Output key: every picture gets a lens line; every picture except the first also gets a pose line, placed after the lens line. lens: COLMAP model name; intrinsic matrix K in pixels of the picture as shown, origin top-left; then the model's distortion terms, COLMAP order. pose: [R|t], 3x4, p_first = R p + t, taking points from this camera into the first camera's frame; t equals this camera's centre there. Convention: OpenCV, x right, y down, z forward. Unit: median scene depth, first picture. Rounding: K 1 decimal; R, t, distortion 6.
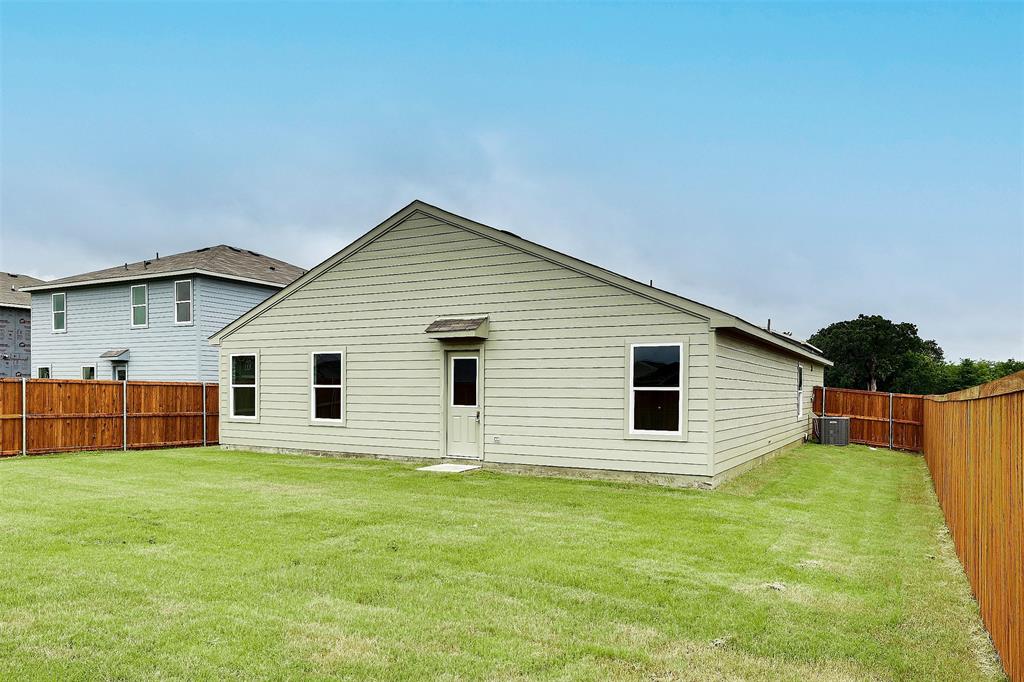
lens RADIAL K [[667.3, 0, 508.4], [0, 667.3, 346.4], [0, 0, 1]] dist [-0.007988, -0.000460]
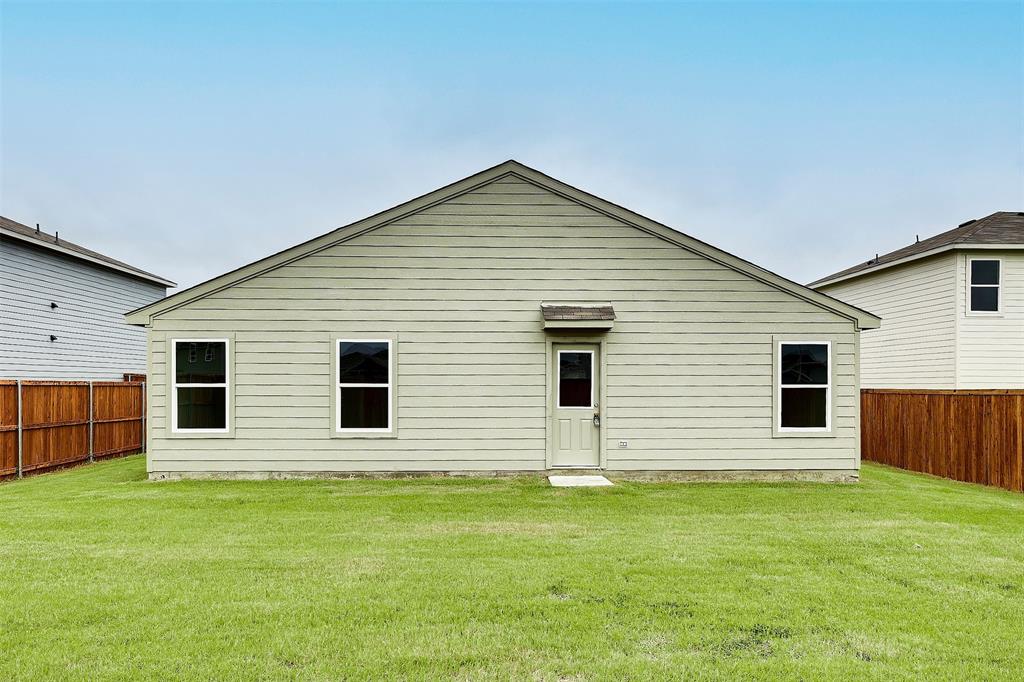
lens RADIAL K [[667.3, 0, 511.6], [0, 667.3, 335.4], [0, 0, 1]] dist [-0.007988, -0.000460]
pose [[0.865760, 0.032184, 0.499423, -0.531152], [-0.026515, 0.999478, -0.018444, 0.013397], [-0.499756, 0.002726, 0.866162, 0.274425]]
